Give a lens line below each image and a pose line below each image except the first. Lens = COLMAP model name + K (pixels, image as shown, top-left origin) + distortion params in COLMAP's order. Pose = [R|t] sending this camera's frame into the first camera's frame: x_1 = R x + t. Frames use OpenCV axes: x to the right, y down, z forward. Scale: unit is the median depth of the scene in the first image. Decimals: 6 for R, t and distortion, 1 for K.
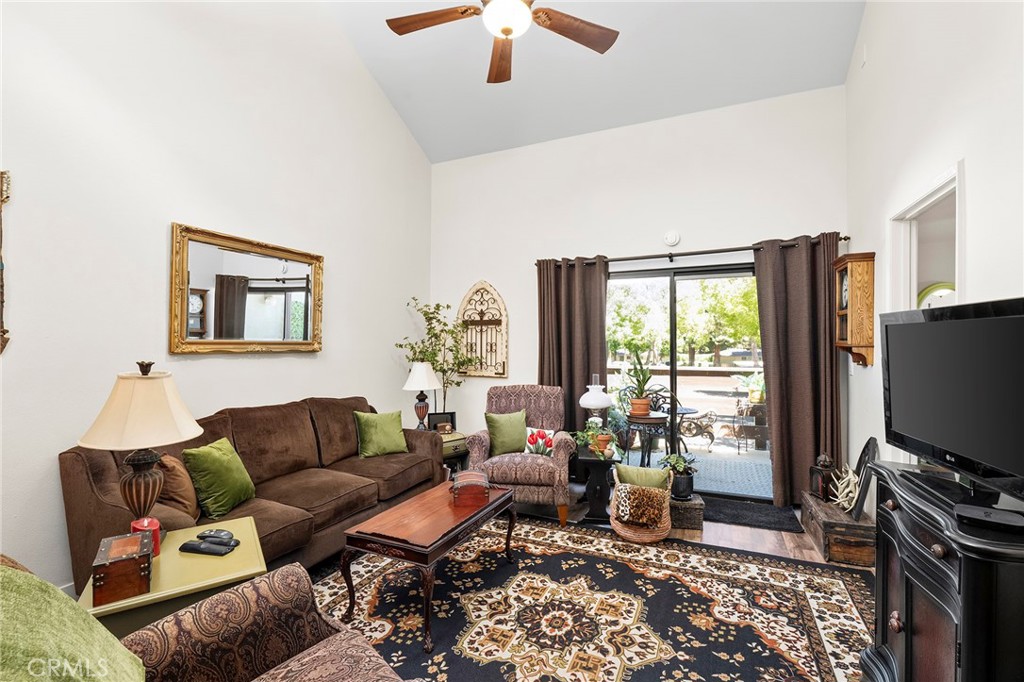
lens RADIAL K [[455.3, 0, 514.3], [0, 455.3, 341.3], [0, 0, 1]] dist [-0.004616, 0.000876]
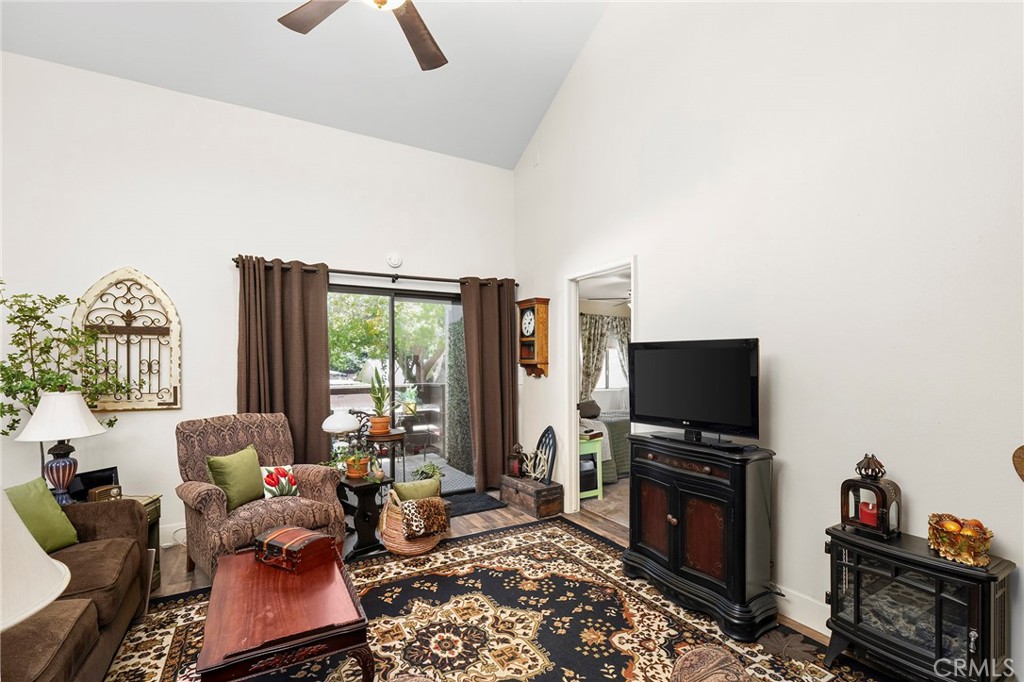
lens RADIAL K [[455.3, 0, 521.7], [0, 455.3, 362.4], [0, 0, 1]] dist [-0.004616, 0.000876]
pose [[0.585854, 0.001055, 0.810416, -0.356295], [-0.003342, 0.999994, 0.001114, 0.004824], [-0.810410, -0.003361, 0.585854, 0.173873]]
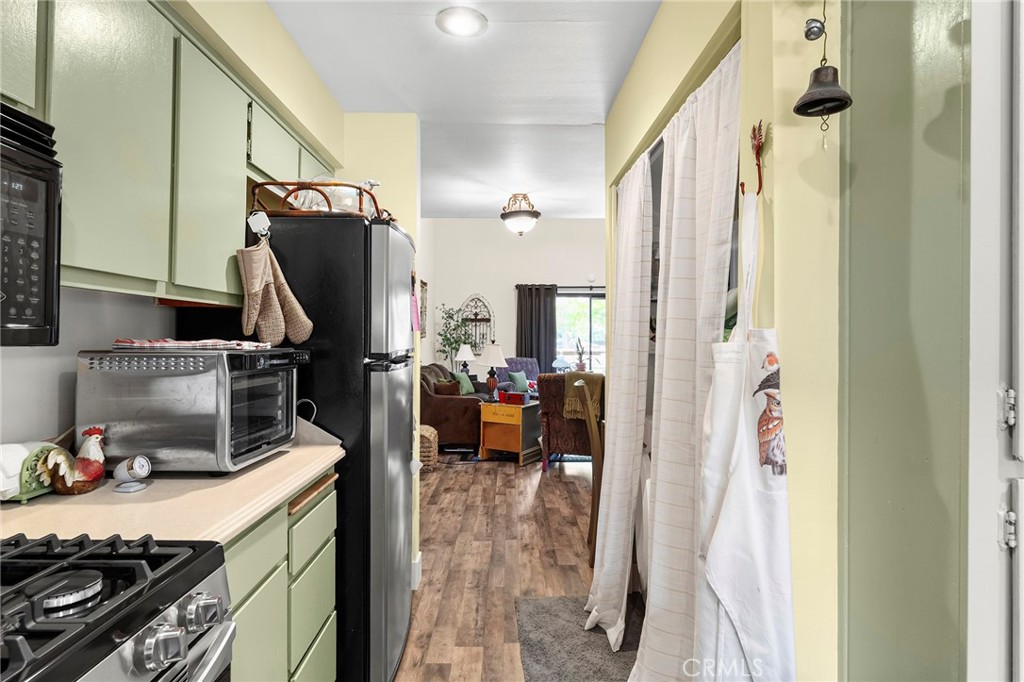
lens RADIAL K [[545.8, 0, 520.5], [0, 545.8, 339.9], [0, 0, 1]] dist [-0.001016, -0.001141]
pose [[0.907602, 0.003284, 0.419819, -0.928935], [-0.010287, 0.999843, 0.014418, -0.002496], [-0.419706, -0.017405, 0.907493, -0.984098]]
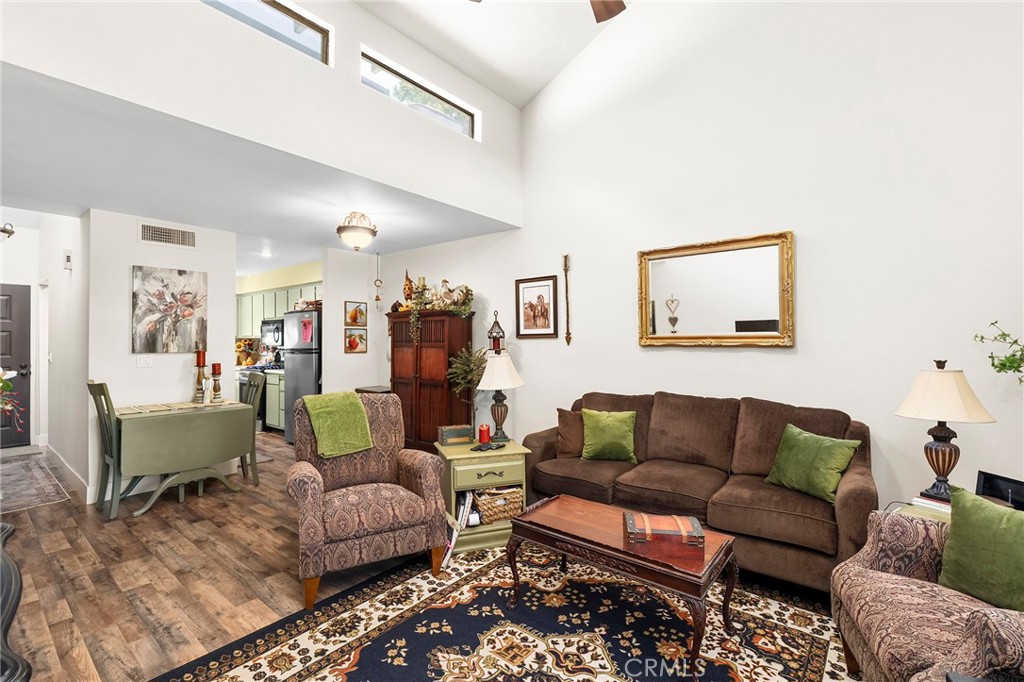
lens RADIAL K [[455.3, 0, 509.7], [0, 455.3, 335.9], [0, 0, 1]] dist [-0.004616, 0.000876]
pose [[-0.261599, -0.005586, -0.965160, 0.489121], [0.017121, 0.999799, -0.010427, 0.003167], [0.965025, -0.019252, -0.261451, 0.695246]]
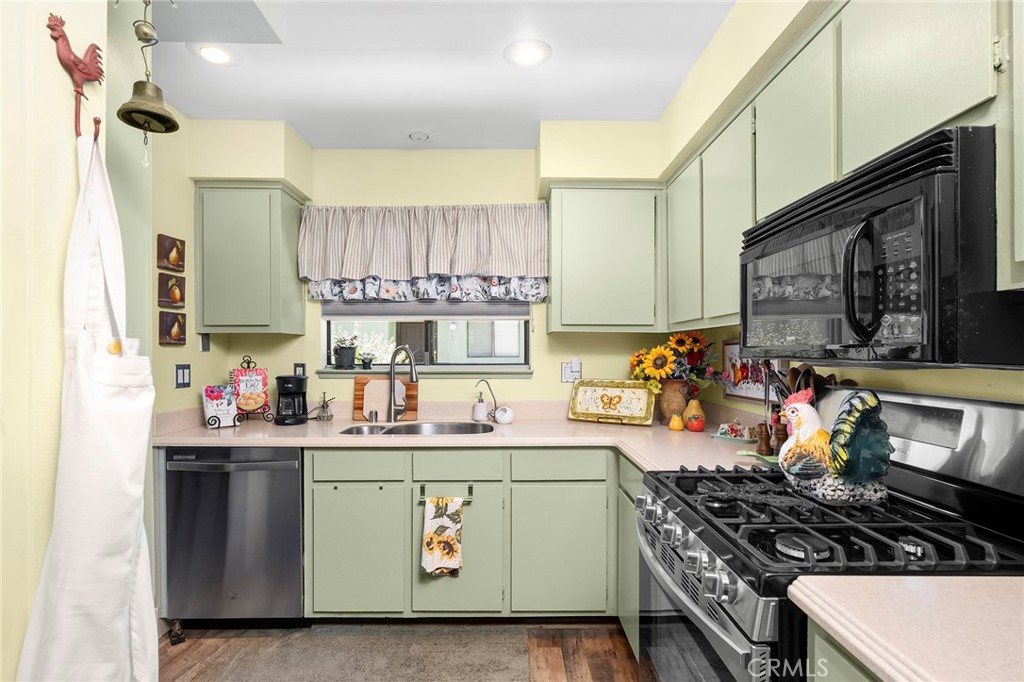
lens RADIAL K [[520.0, 0, 512.4], [0, 520.0, 351.7], [0, 0, 1]] dist [-0.015409, 0.001611]
pose [[-0.908024, -0.006261, -0.418871, -0.745234], [-0.000979, 0.999917, -0.012824, 0.005009], [0.418917, -0.011234, -0.907955, -0.518937]]
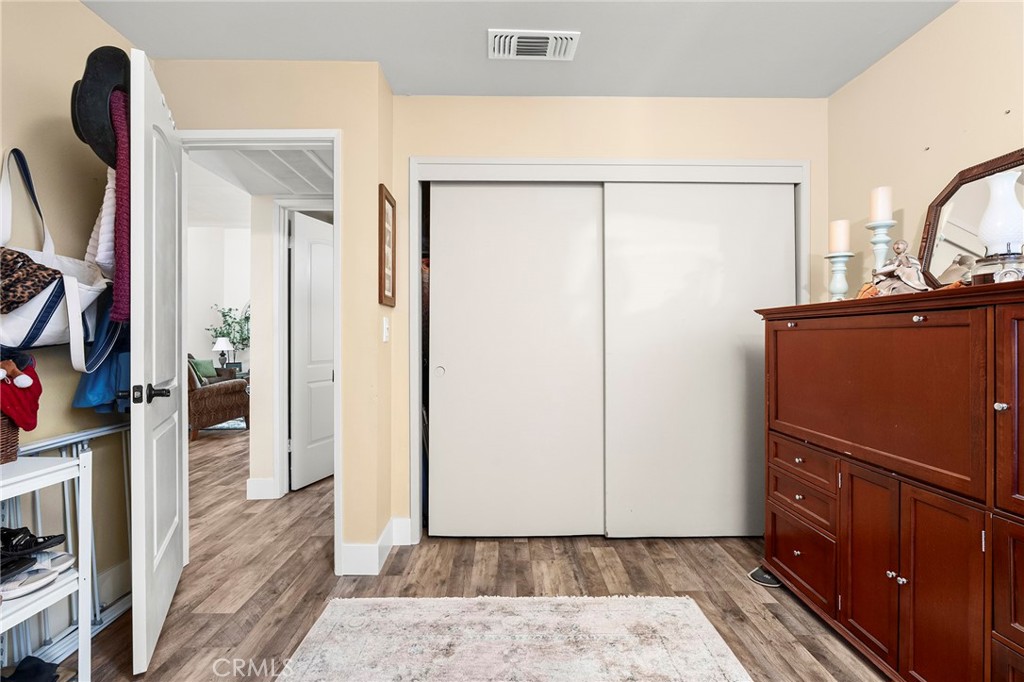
lens RADIAL K [[455.3, 0, 510.7], [0, 455.3, 337.7], [0, 0, 1]] dist [-0.004616, 0.000876]
pose [[0.910195, 0.003553, 0.414165, 0.140787], [-0.008995, 0.999897, 0.011190, 0.013246], [-0.414082, -0.013911, 0.910133, -1.512457]]
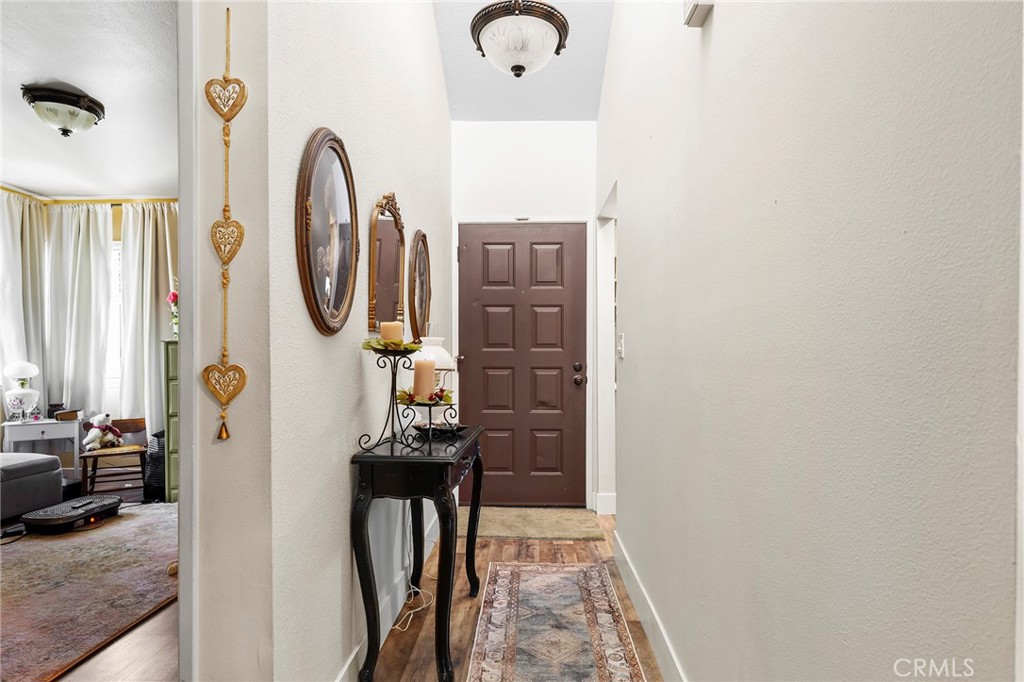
lens RADIAL K [[545.8, 0, 511.4], [0, 545.8, 364.3], [0, 0, 1]] dist [-0.001016, -0.001141]
pose [[-0.928578, 0.006822, -0.371075, -0.050826], [0.005145, 0.999972, 0.005510, 0.049208], [0.371102, 0.003207, -0.928586, -0.361726]]
